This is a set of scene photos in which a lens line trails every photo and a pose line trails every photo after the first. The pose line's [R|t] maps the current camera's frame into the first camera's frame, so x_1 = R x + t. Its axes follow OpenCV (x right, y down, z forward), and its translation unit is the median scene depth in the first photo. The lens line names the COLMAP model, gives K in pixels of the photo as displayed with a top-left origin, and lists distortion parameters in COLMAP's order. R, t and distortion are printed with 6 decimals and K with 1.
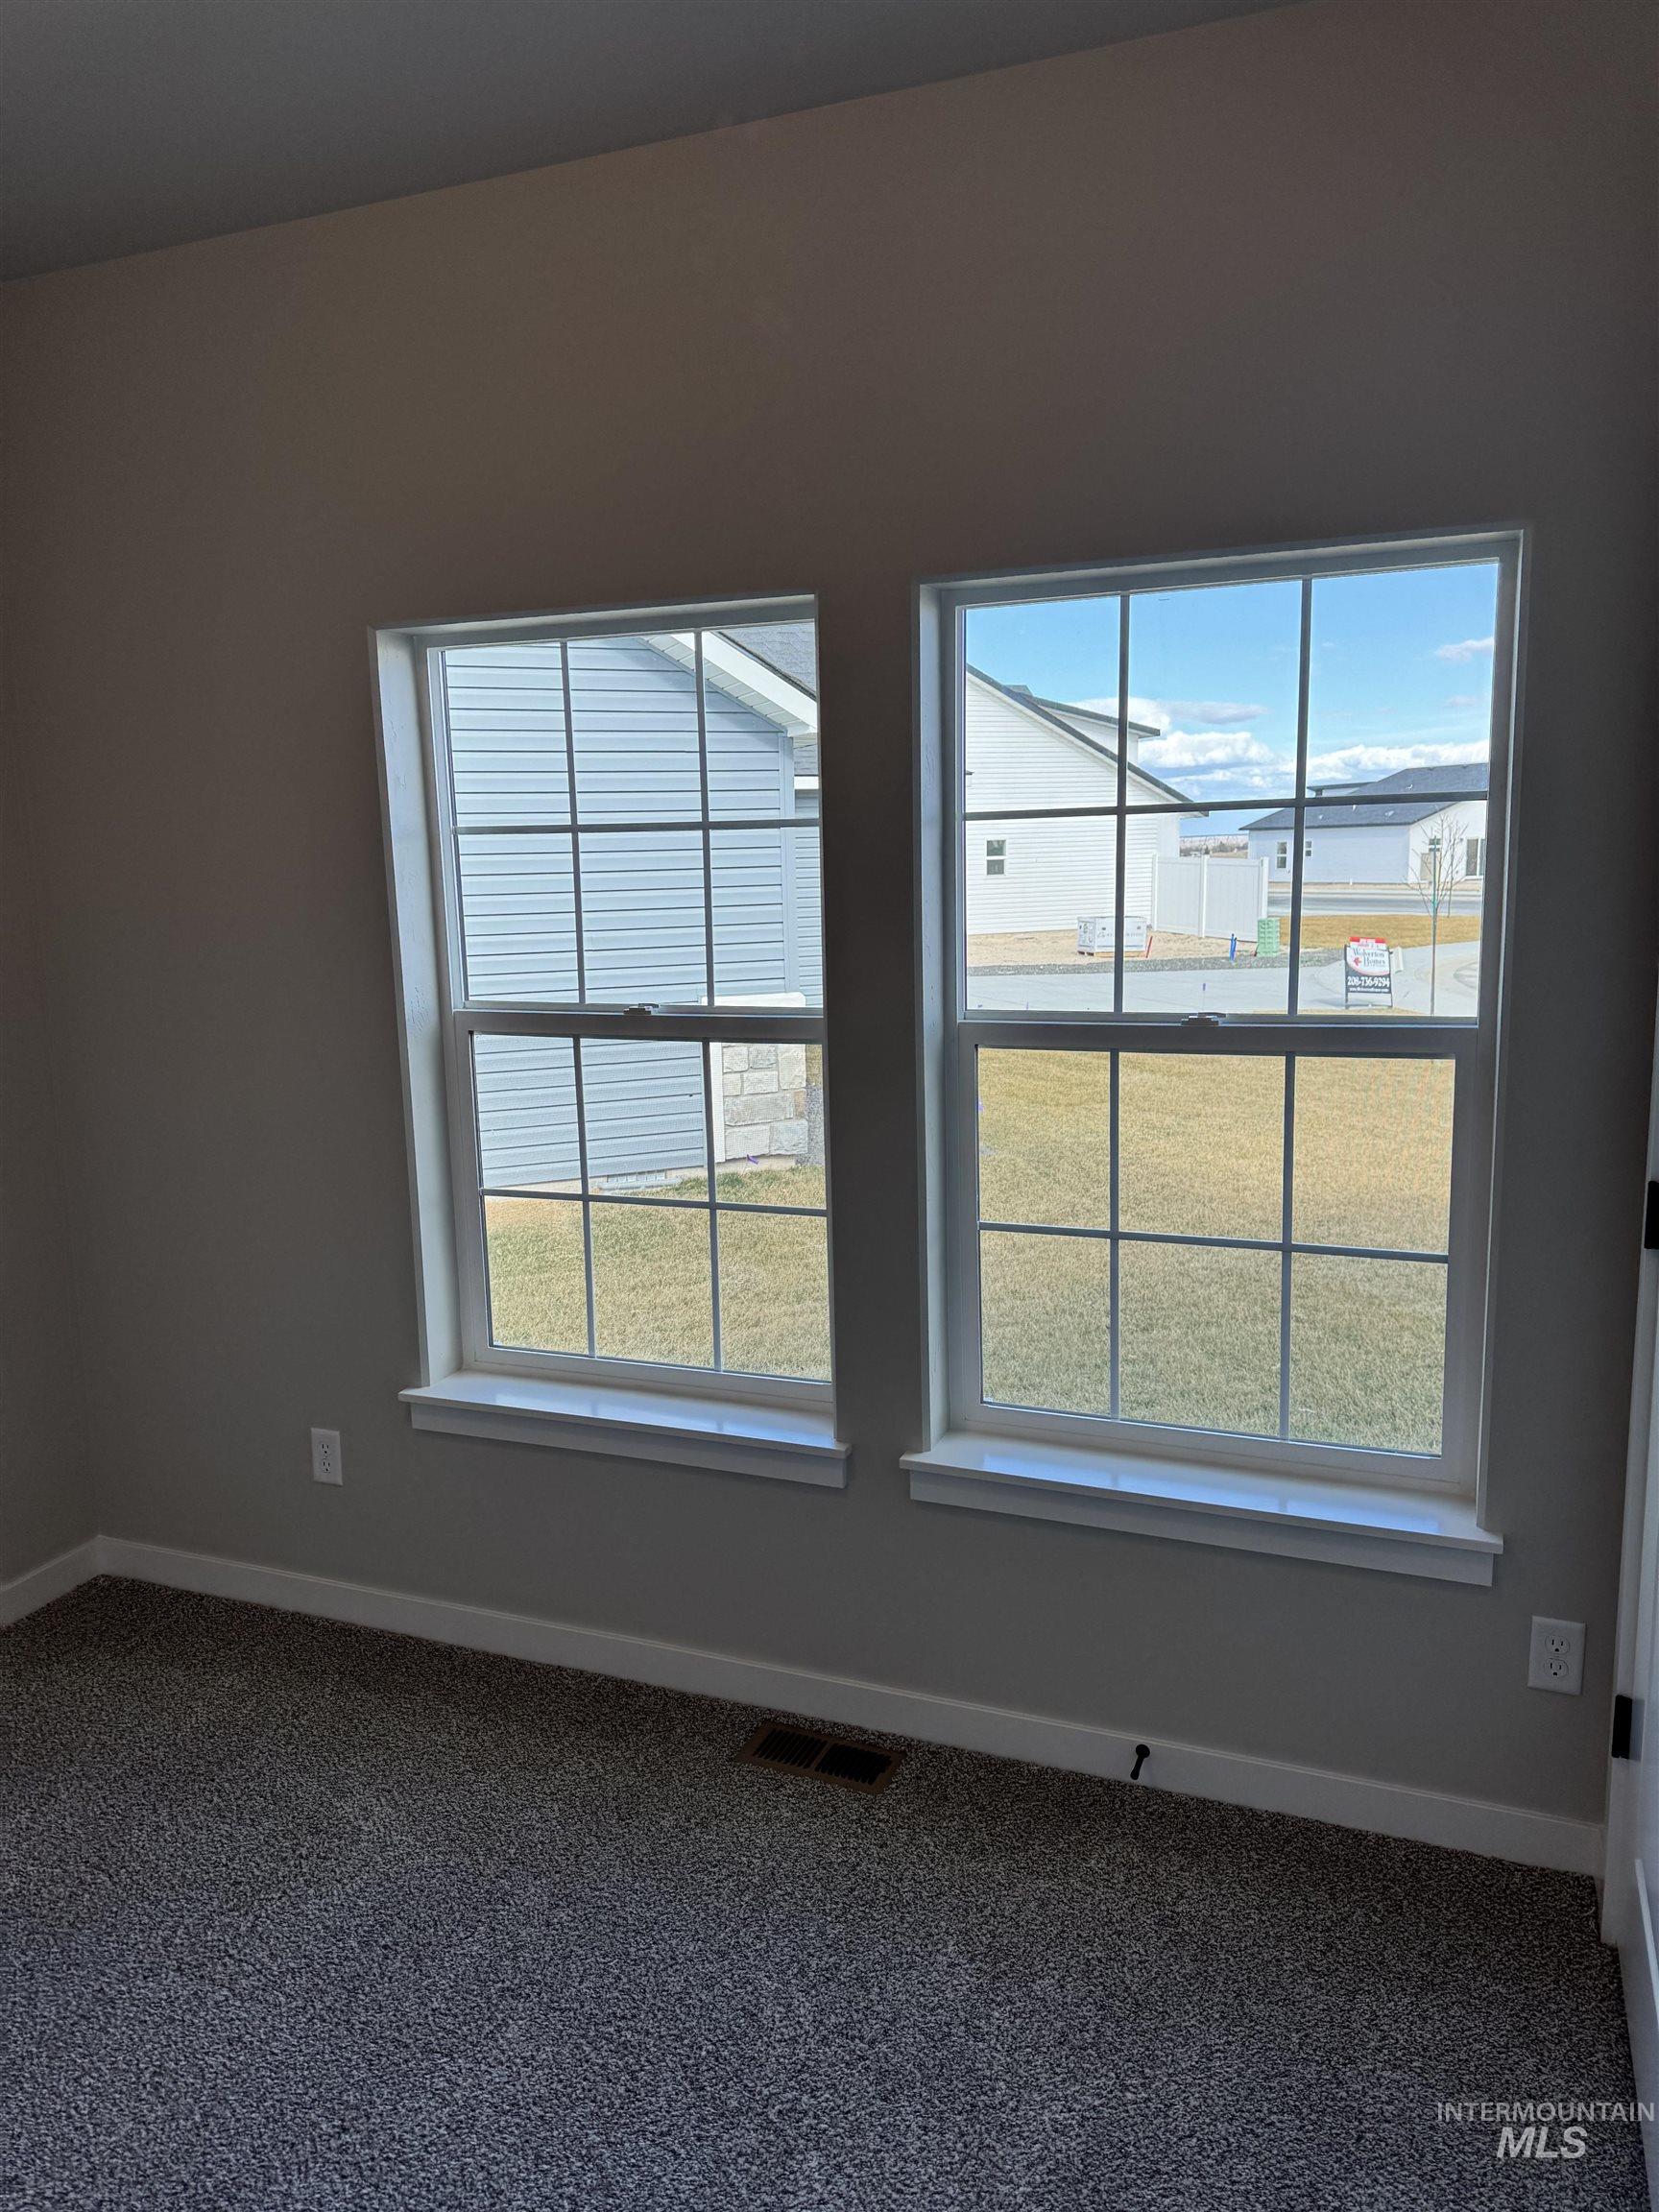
lens RADIAL K [[1557.6, 0, 829.5], [0, 1557.6, 1106.0], [0, 0, 1]] dist [-0.004457, -0.001857]
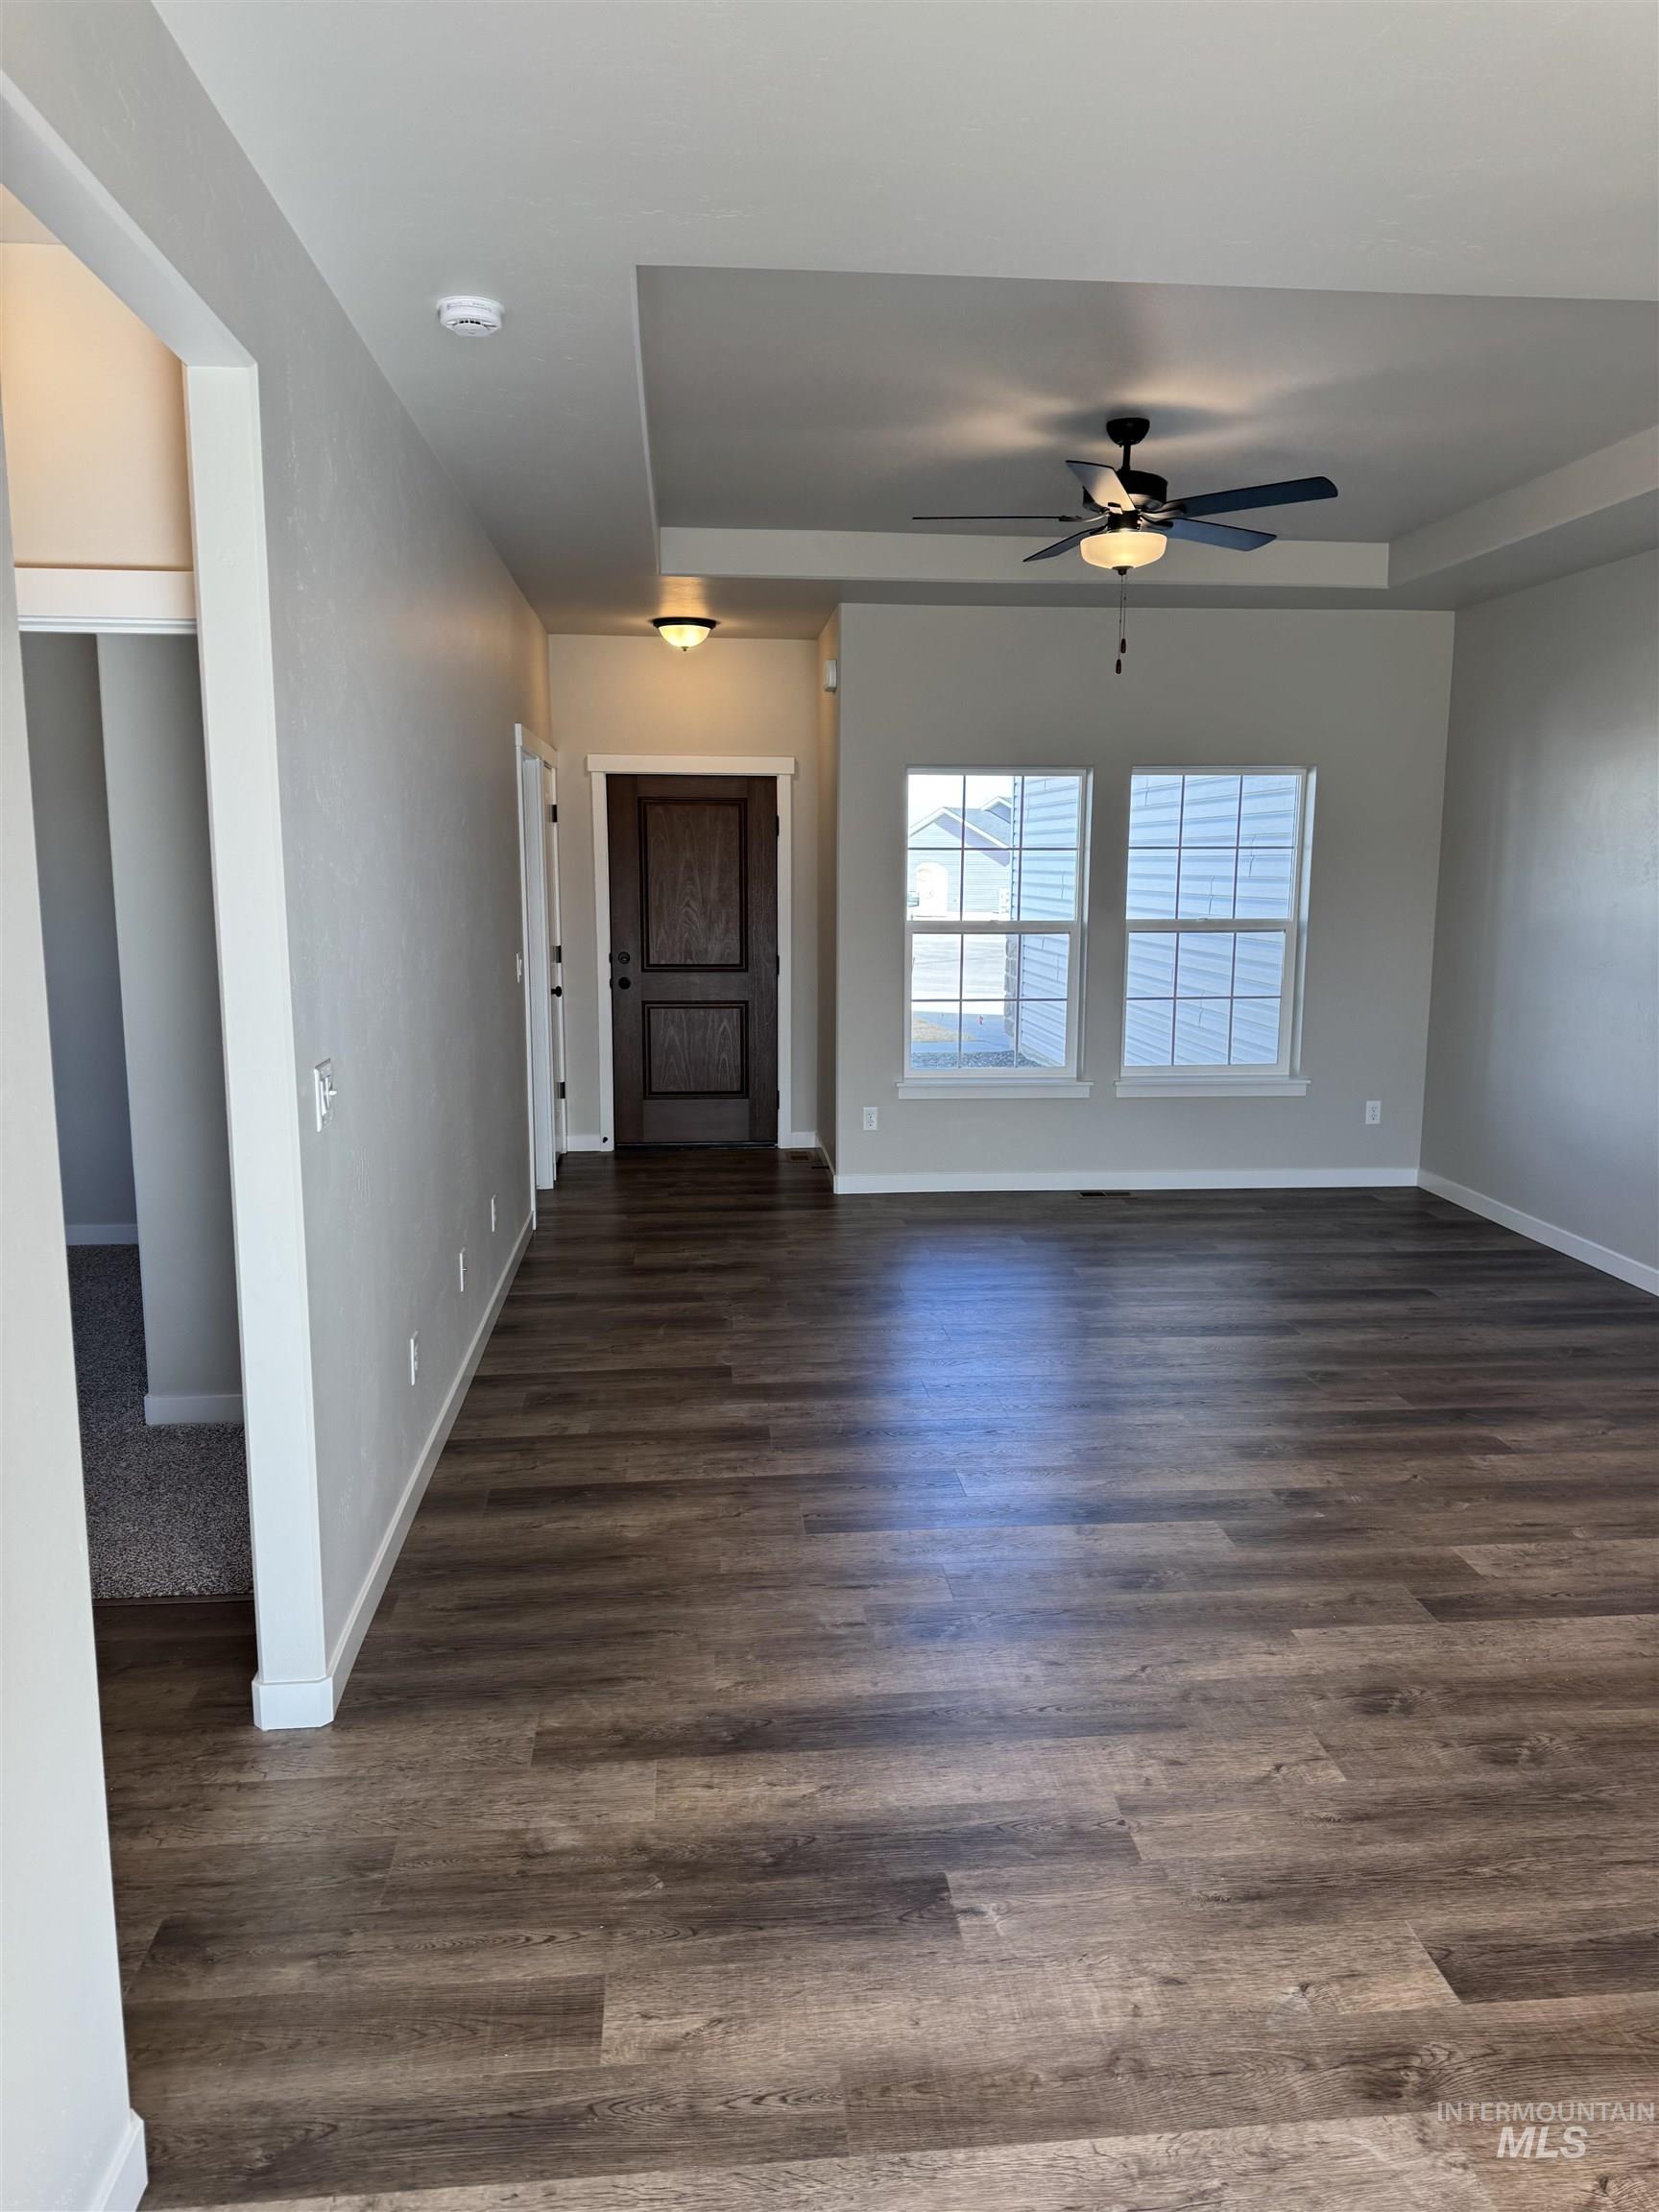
lens RADIAL K [[1557.6, 0, 829.5], [0, 1557.6, 1106.0], [0, 0, 1]] dist [-0.004457, -0.001857]
pose [[0.889165, -0.057194, 0.453999, -1.659266], [0.060604, 0.998137, 0.007050, 0.219030], [-0.453556, 0.021245, 0.890974, -1.204719]]
